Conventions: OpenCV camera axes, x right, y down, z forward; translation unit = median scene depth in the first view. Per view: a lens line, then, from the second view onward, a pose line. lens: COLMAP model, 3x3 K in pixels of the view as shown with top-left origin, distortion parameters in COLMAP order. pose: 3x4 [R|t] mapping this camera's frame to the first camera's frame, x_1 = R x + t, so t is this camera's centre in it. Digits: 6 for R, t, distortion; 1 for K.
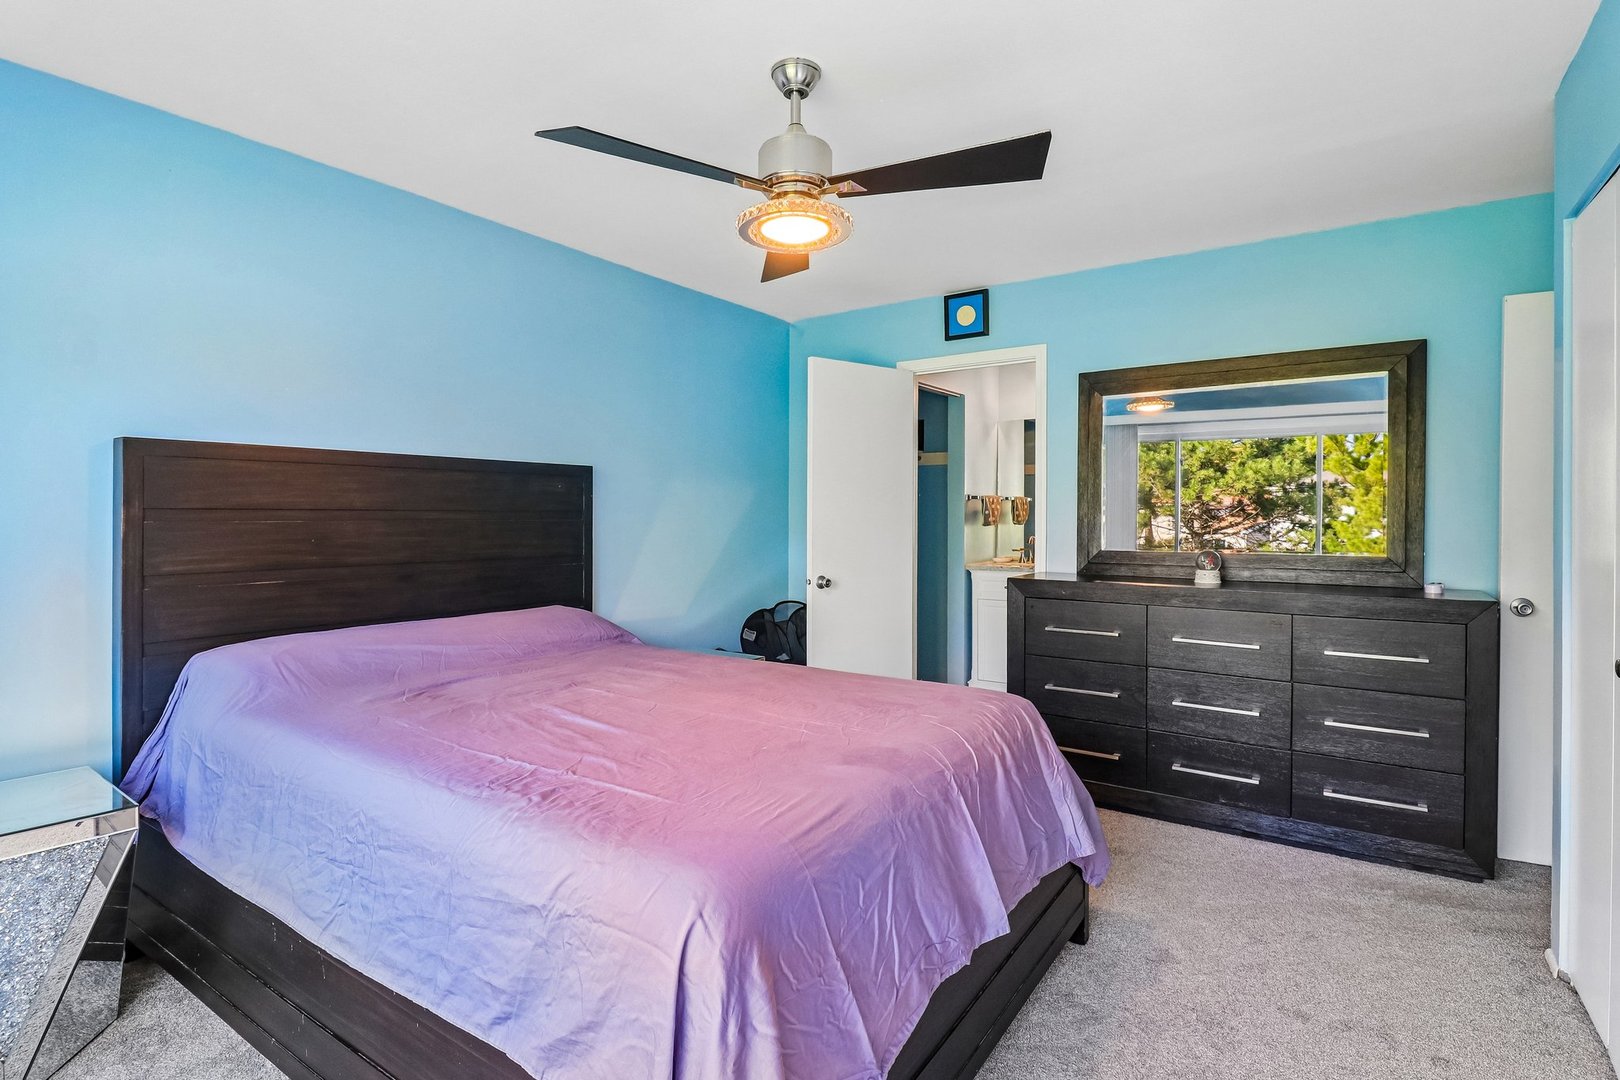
lens RADIAL K [[791.0, 0, 803.4], [0, 791.0, 529.6], [0, 0, 1]] dist [-0.002007, -0.000312]
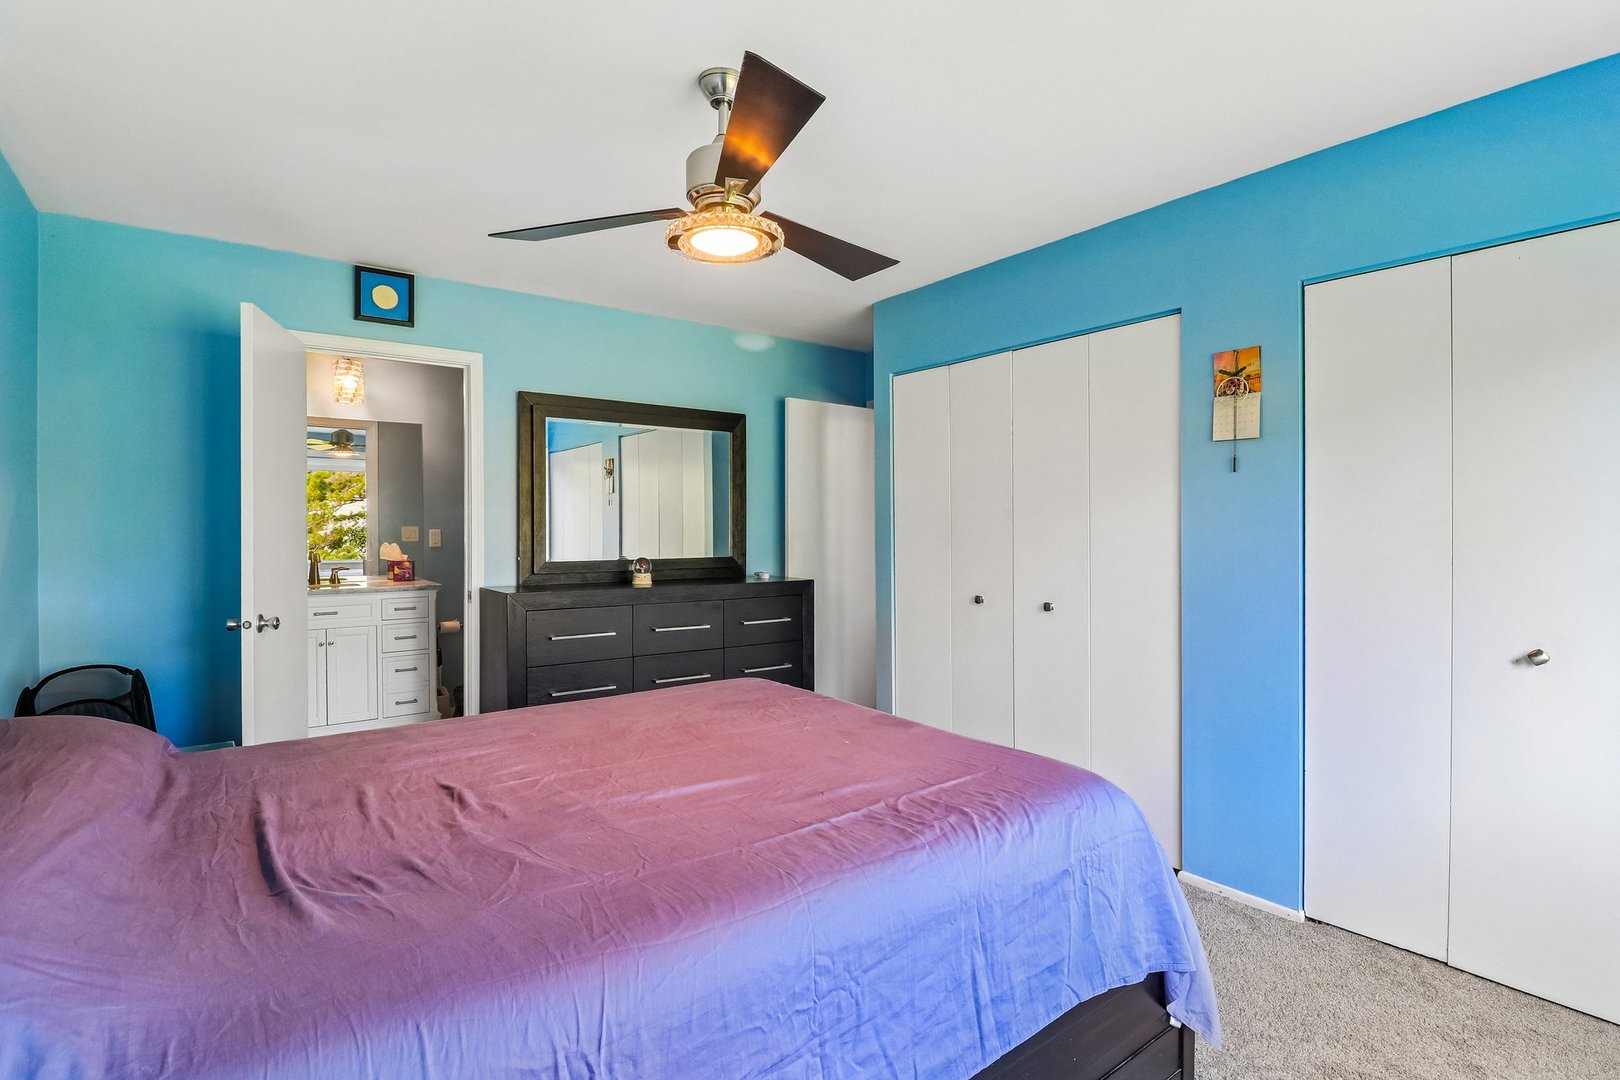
lens RADIAL K [[791.0, 0, 803.4], [0, 791.0, 529.6], [0, 0, 1]] dist [-0.002007, -0.000312]
pose [[0.314926, -0.001412, 0.949115, -0.522586], [0.016634, 0.999854, -0.004032, -0.006857], [-0.948970, 0.017058, 0.314904, 0.334411]]
